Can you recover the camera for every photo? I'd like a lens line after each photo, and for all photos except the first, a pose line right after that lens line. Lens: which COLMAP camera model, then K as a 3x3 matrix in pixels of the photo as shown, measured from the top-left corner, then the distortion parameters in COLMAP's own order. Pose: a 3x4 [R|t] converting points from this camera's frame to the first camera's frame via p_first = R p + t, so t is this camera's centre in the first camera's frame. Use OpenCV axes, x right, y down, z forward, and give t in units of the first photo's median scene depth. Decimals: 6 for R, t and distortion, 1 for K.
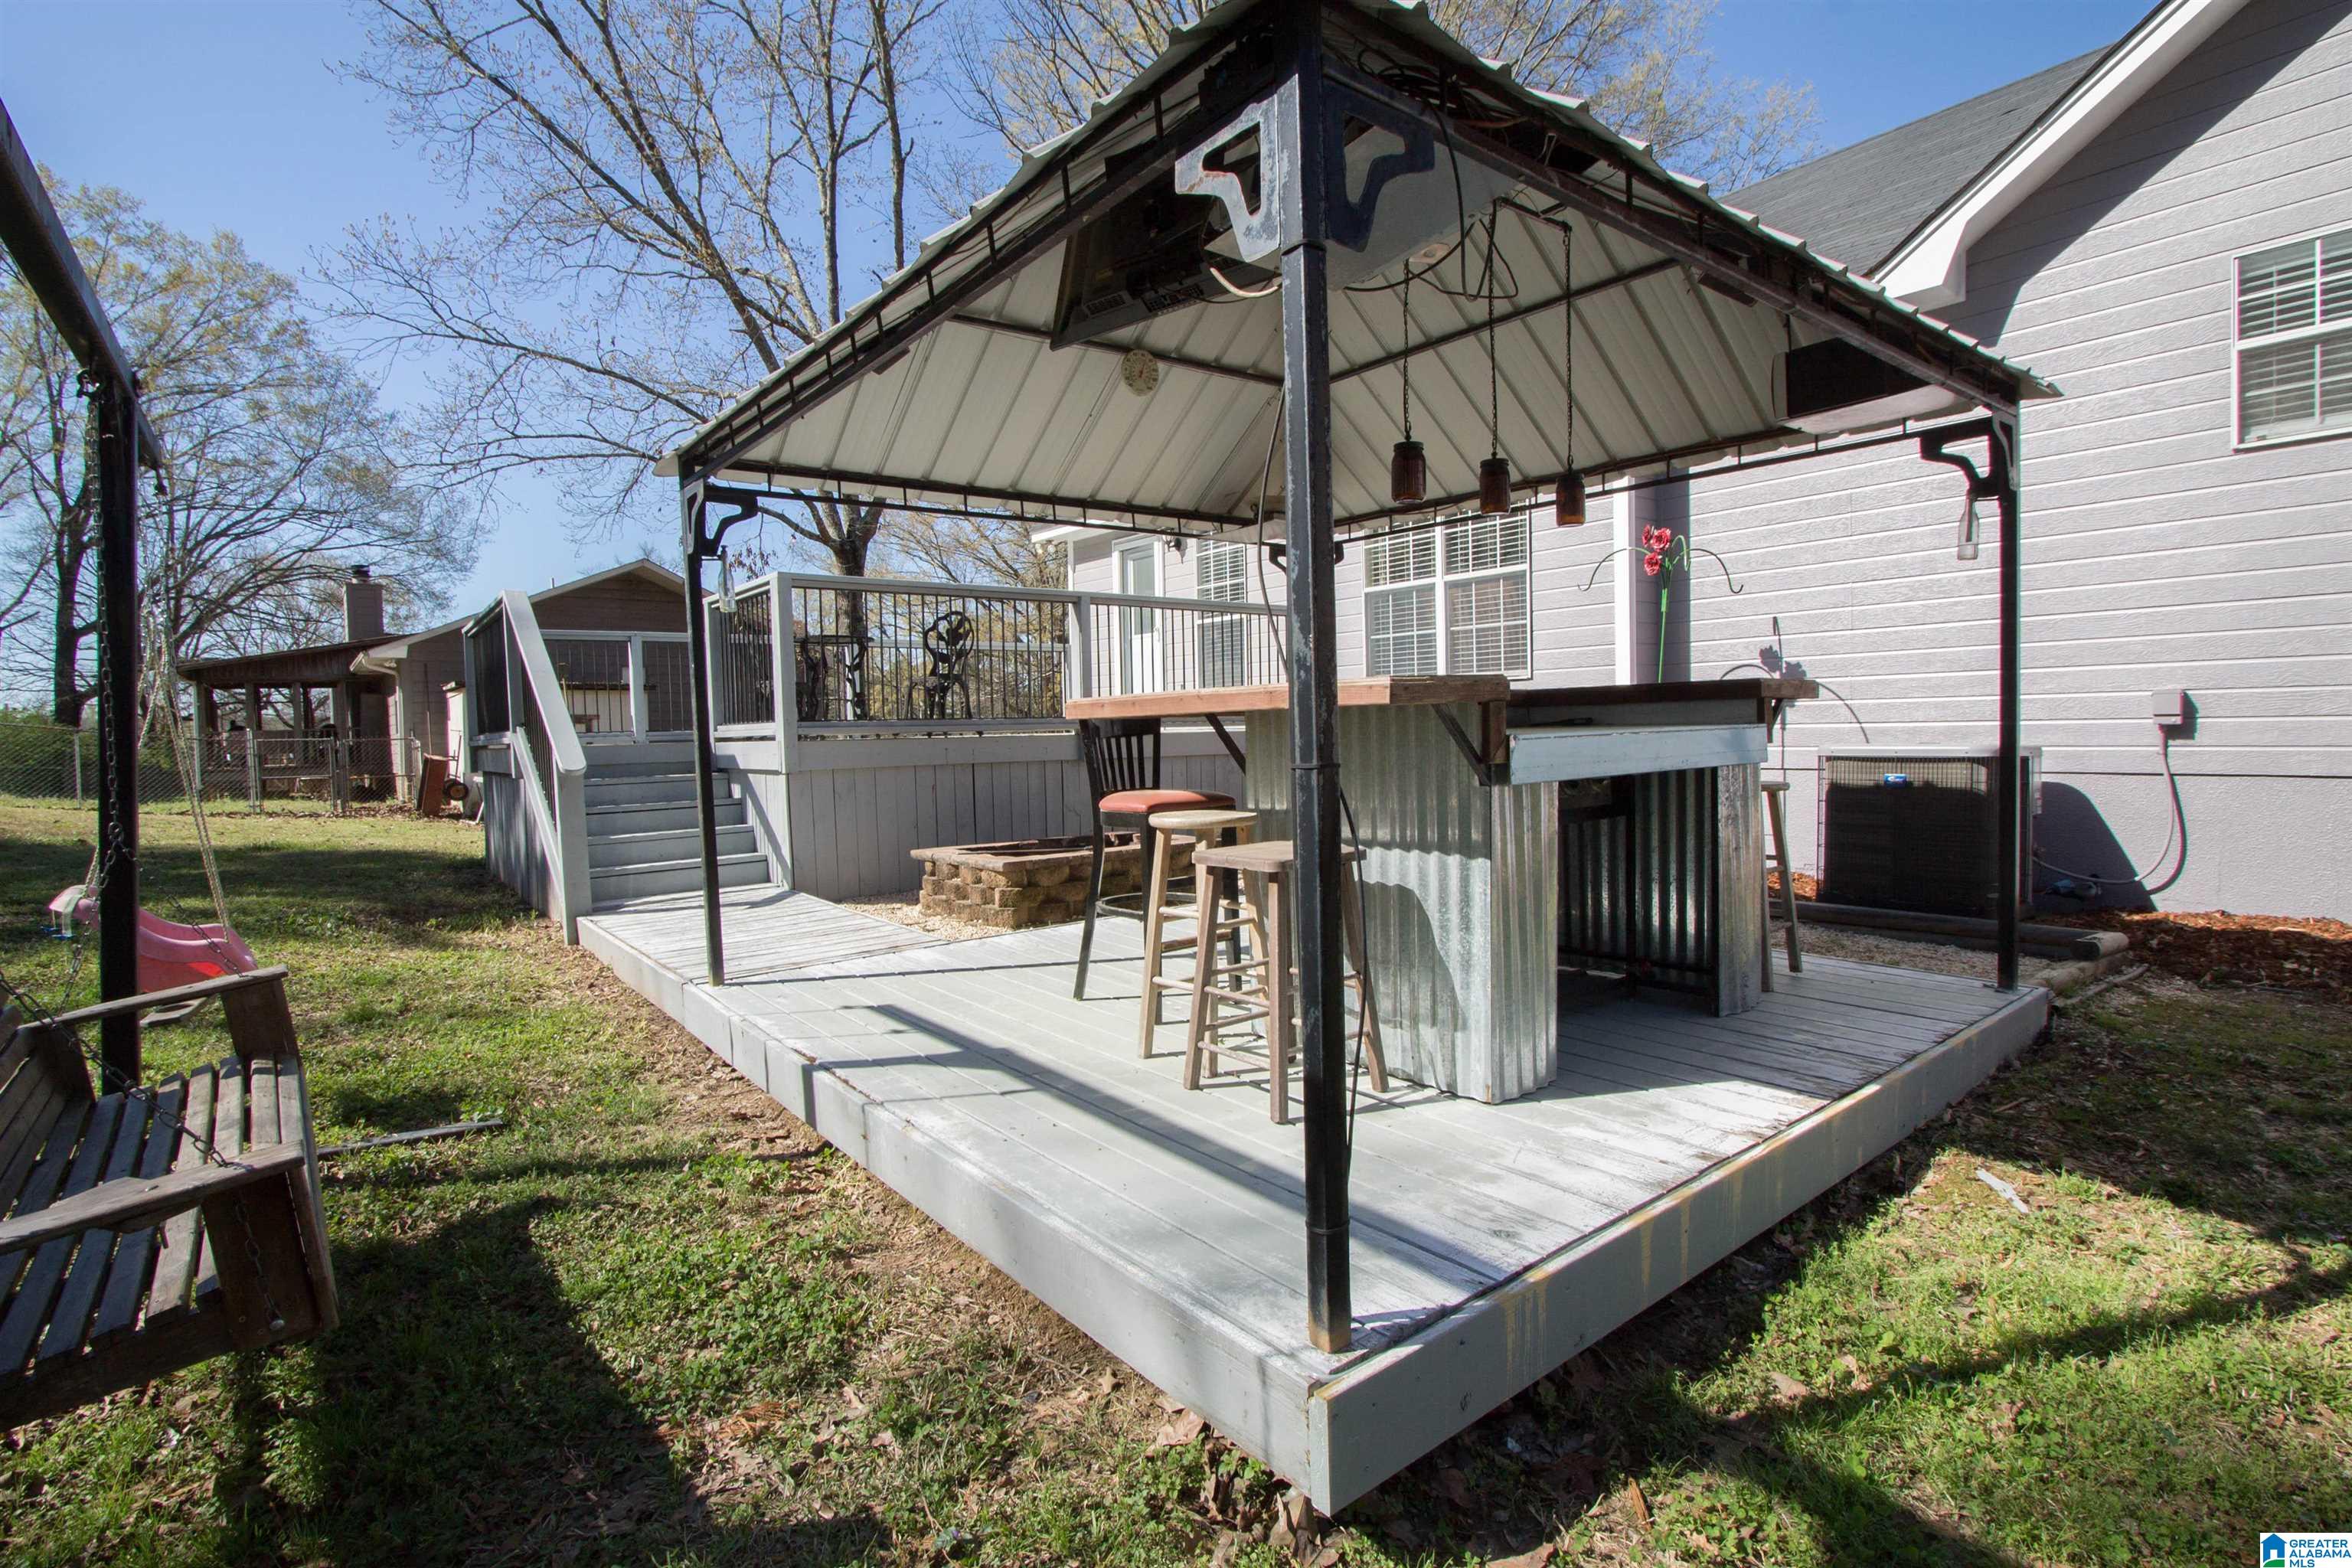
lens RADIAL K [[1101.5, 0, 1166.9], [0, 1101.5, 774.8], [0, 0, 1]] dist [-0.015043, 0.000589]
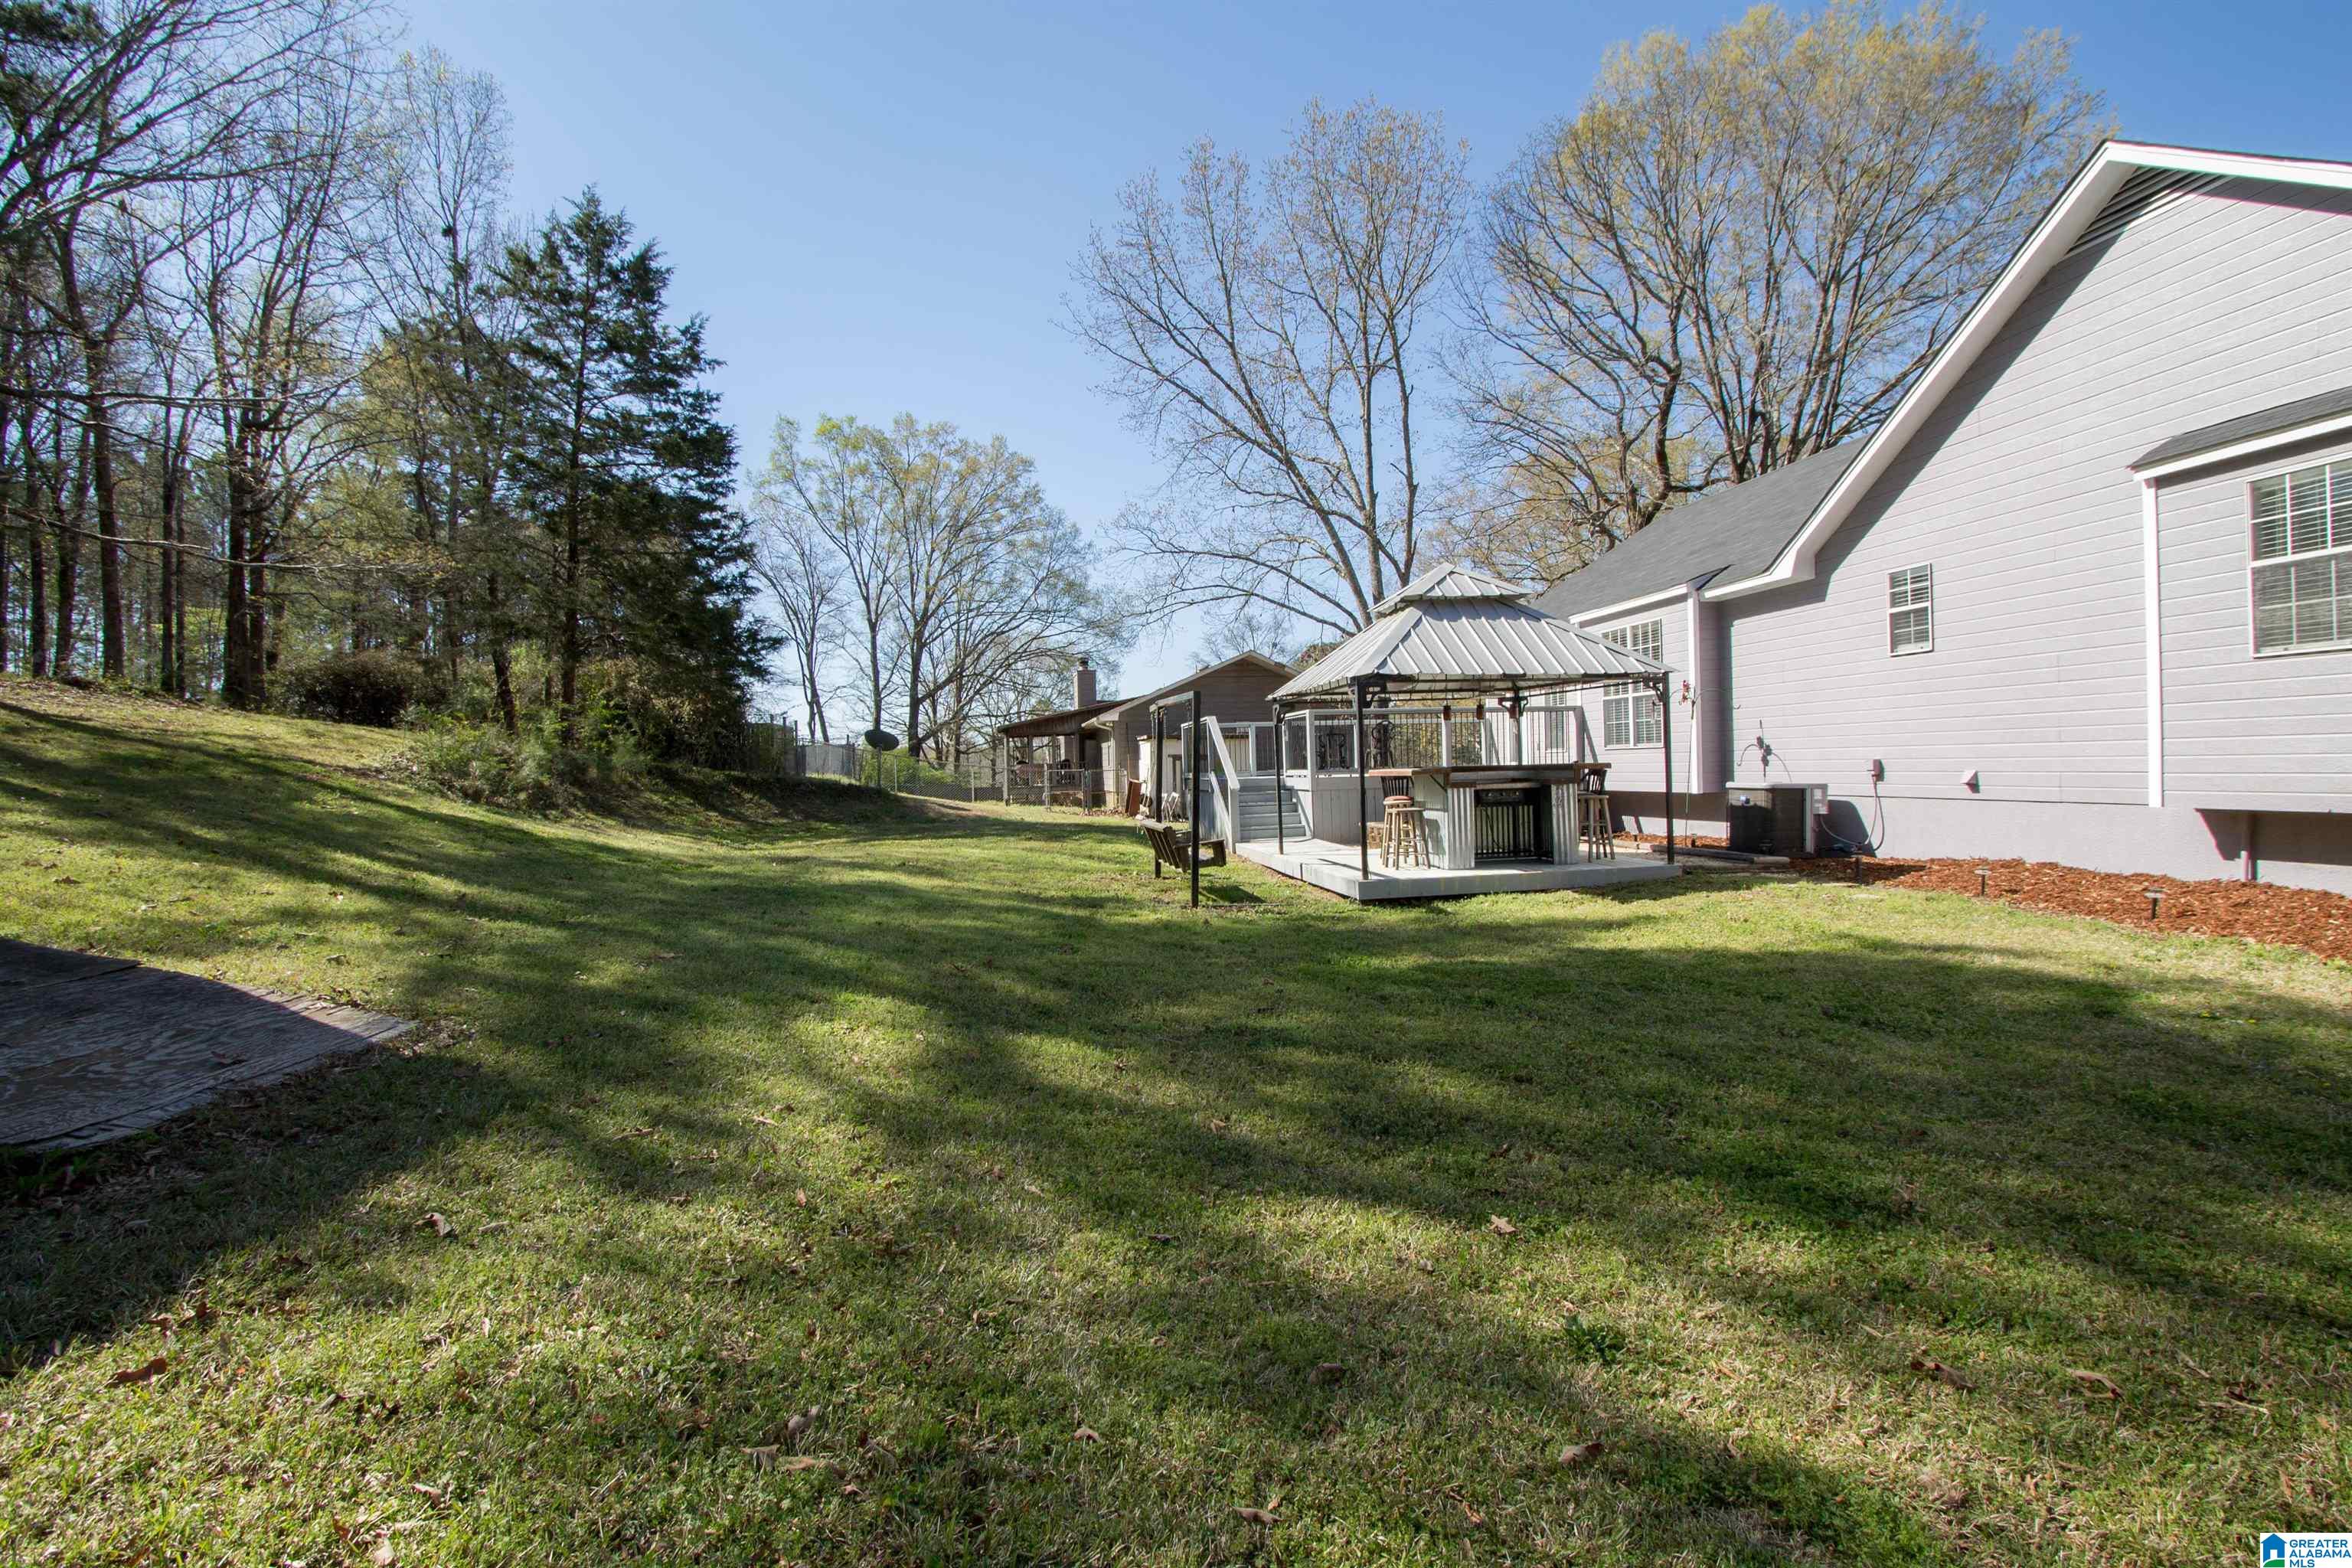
lens RADIAL K [[1101.5, 0, 1166.9], [0, 1101.5, 774.8], [0, 0, 1]] dist [-0.015043, 0.000589]
pose [[0.872822, 0.004010, -0.488022, 0.215064], [-0.014509, 0.999737, -0.017734, 0.004982], [0.487823, 0.022559, 0.872651, -0.490807]]
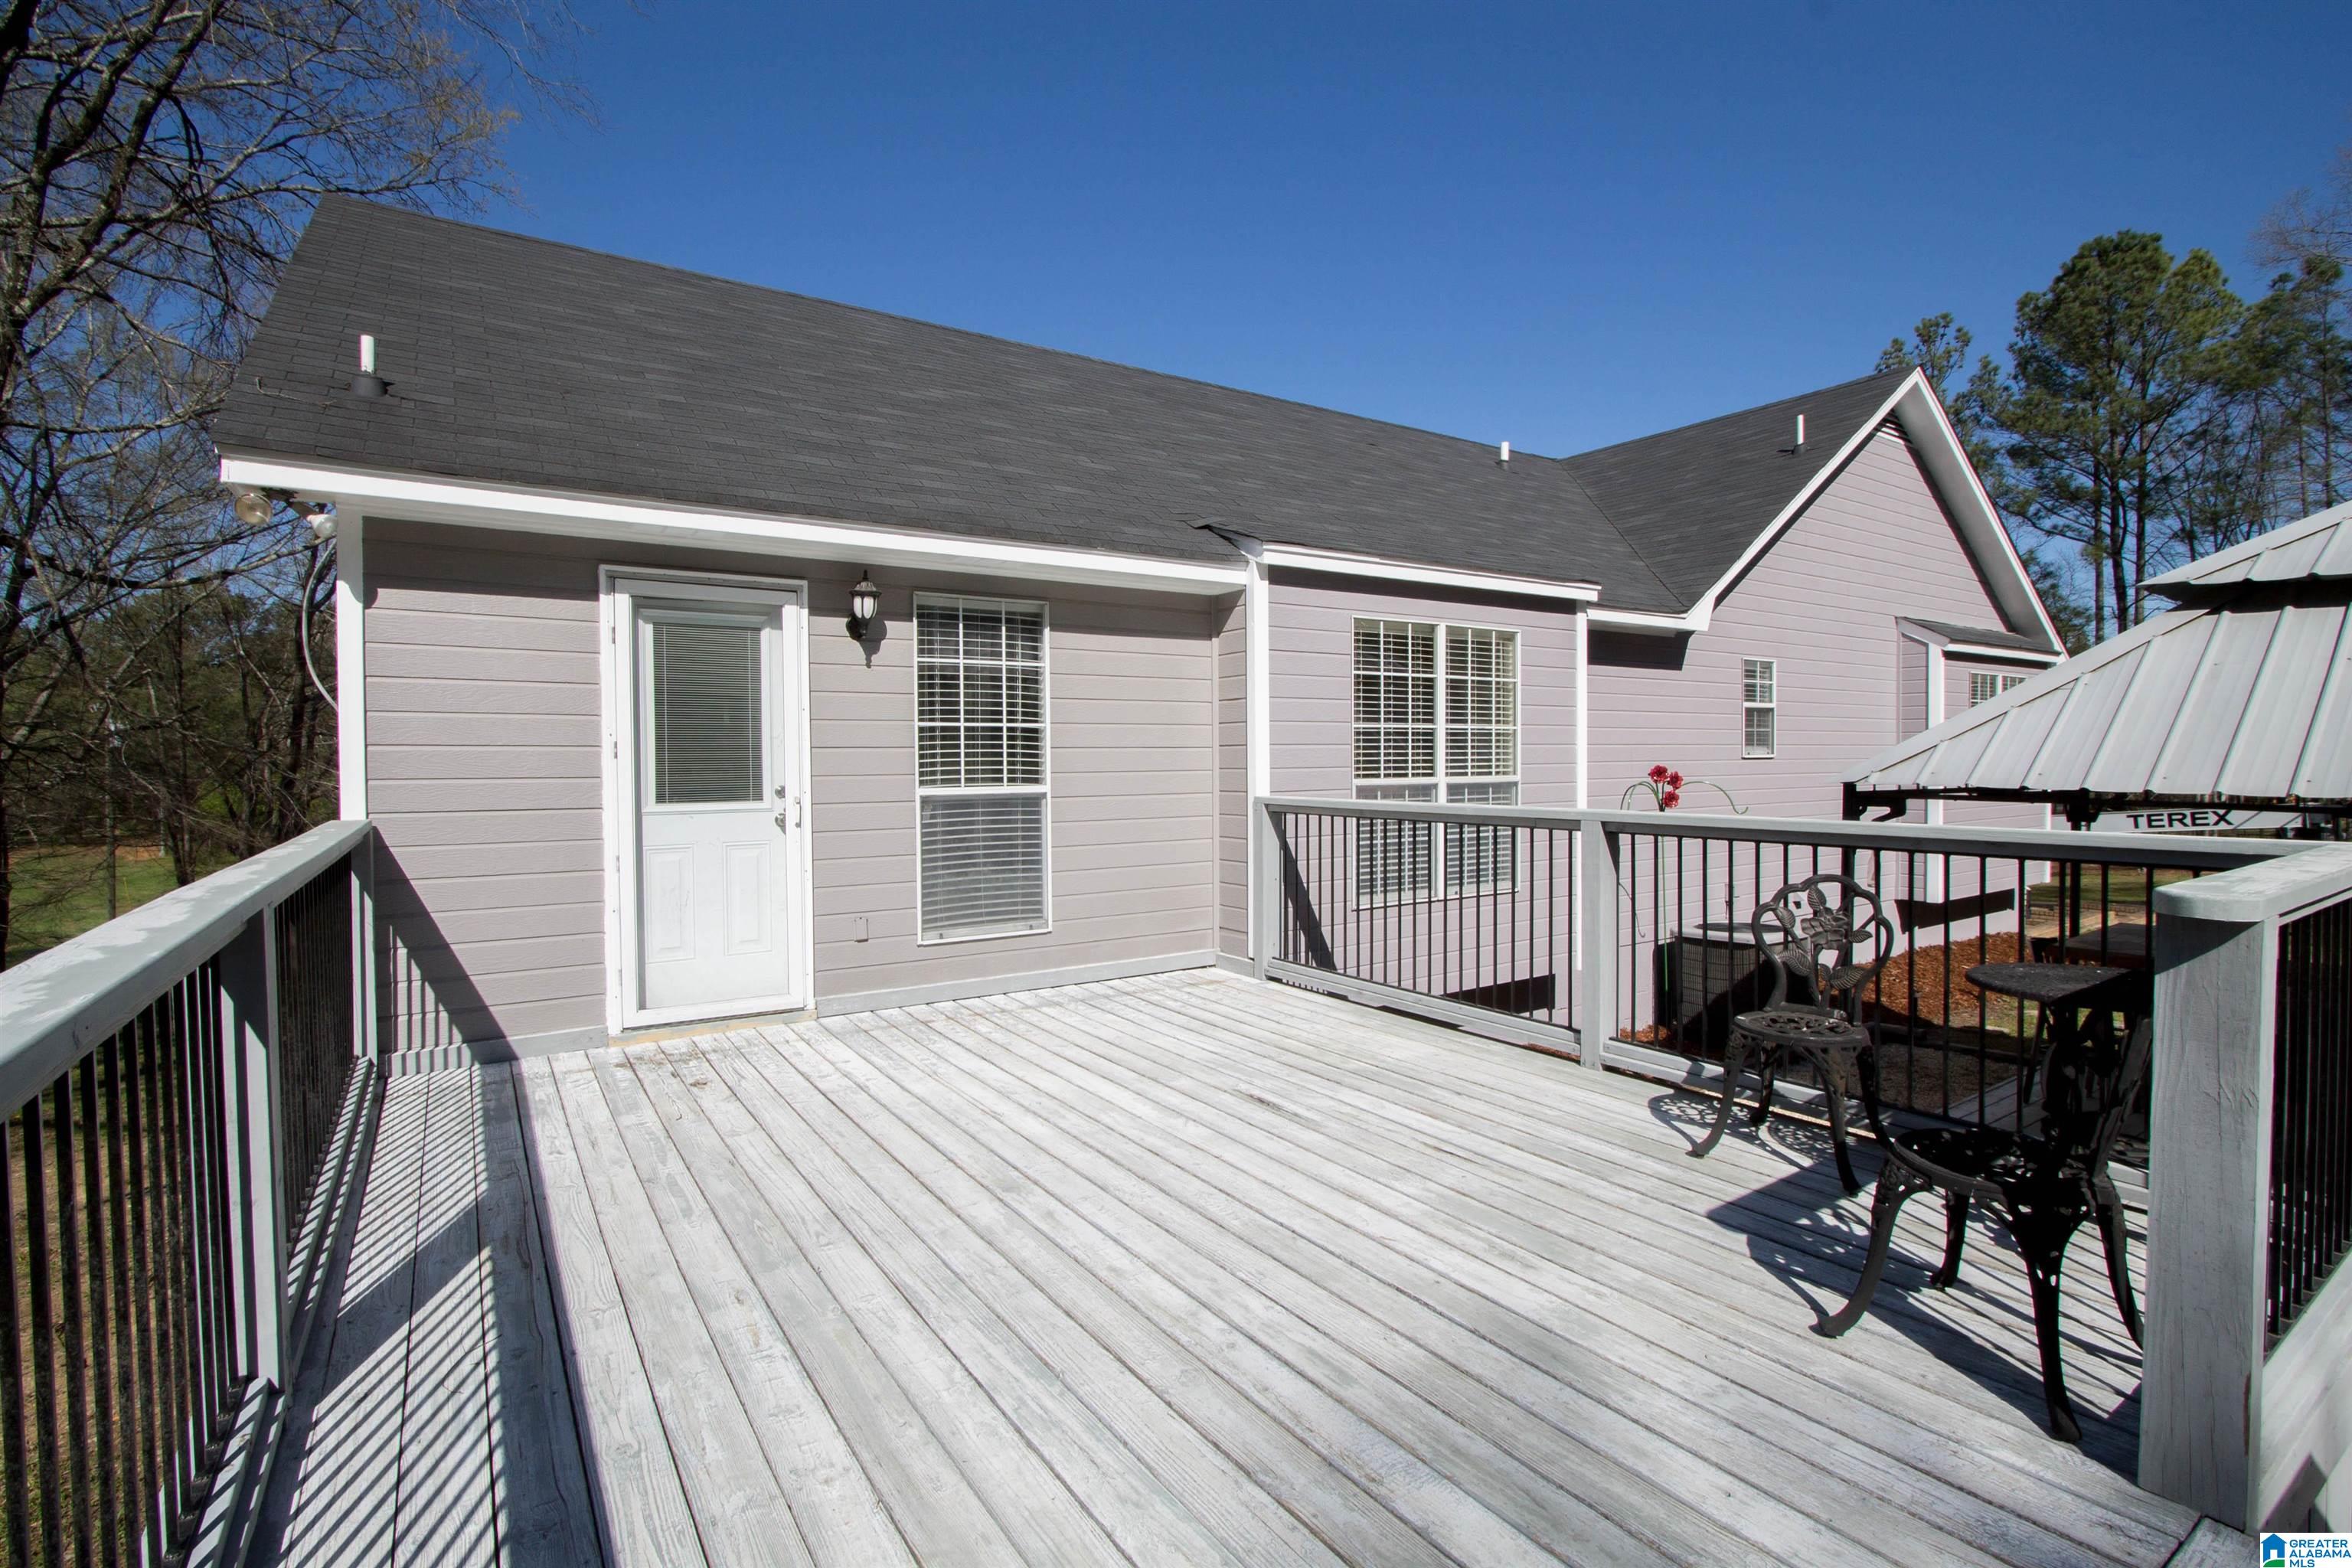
lens RADIAL K [[1101.5, 0, 1166.9], [0, 1101.5, 774.8], [0, 0, 1]] dist [-0.015043, 0.000589]
pose [[0.075865, 0.007266, 0.997092, -0.286315], [0.045259, 0.998918, -0.010723, -0.081526], [-0.996090, 0.045941, 0.075454, 0.518115]]
